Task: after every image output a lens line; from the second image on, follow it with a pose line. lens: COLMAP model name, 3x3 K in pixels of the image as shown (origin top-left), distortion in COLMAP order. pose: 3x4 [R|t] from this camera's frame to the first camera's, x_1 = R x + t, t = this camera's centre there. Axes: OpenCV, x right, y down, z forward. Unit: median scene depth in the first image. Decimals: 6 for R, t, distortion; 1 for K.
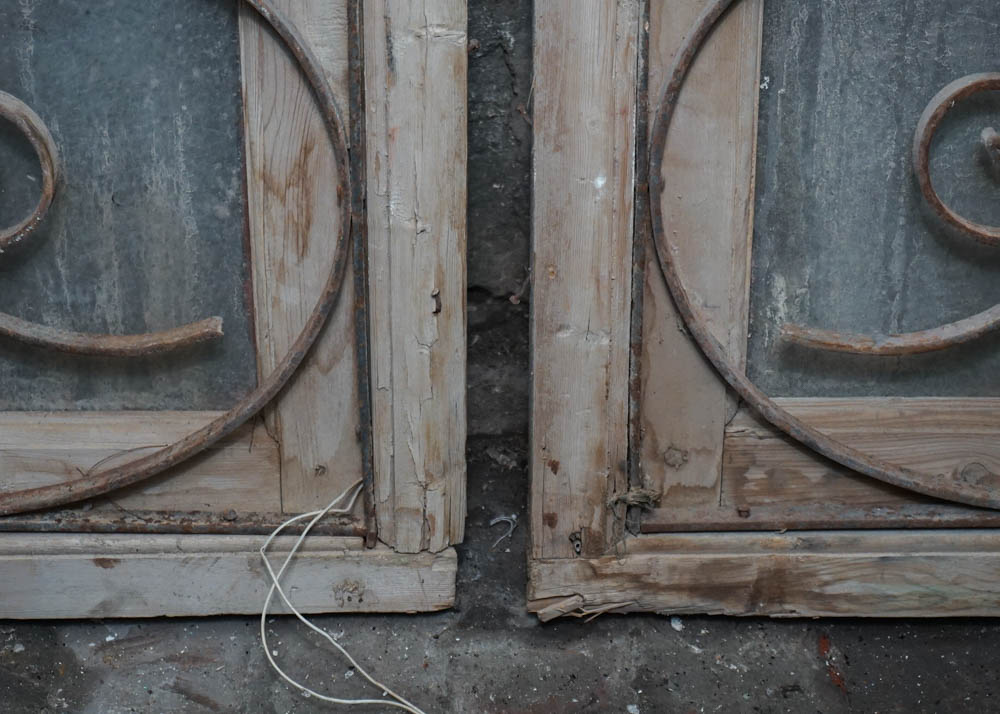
lens RADIAL K [[1932.4, 0, 500.0], [0, 1932.4, 356.4], [0, 0, 1]] dist [-0.000464, 0.000000]
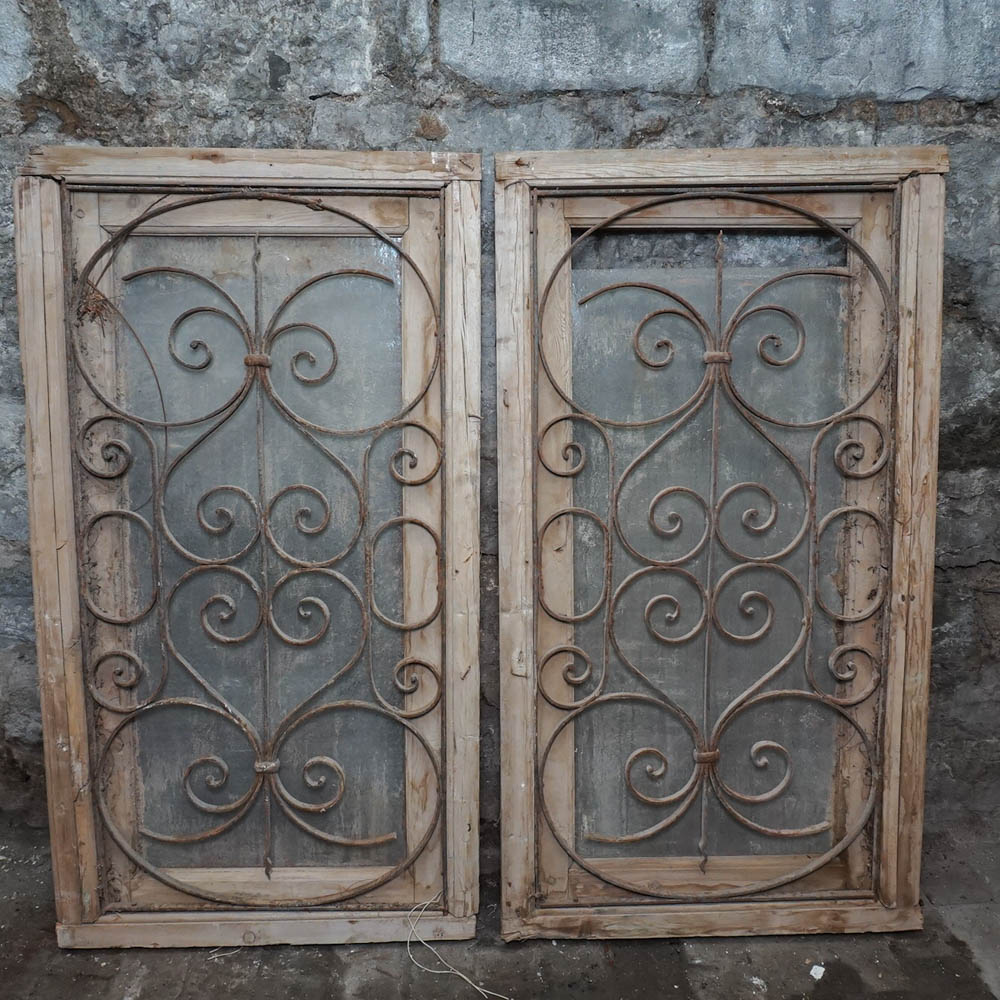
lens RADIAL K [[999.3, 0, 501.2], [0, 999.3, 510.7], [0, 0, 1]] dist [-0.052929, 0.000000]
pose [[0.999755, -0.007775, 0.020716, -0.010935], [0.013886, 0.949381, -0.313820, -0.008411], [-0.017228, 0.314030, 0.949257, -0.579512]]
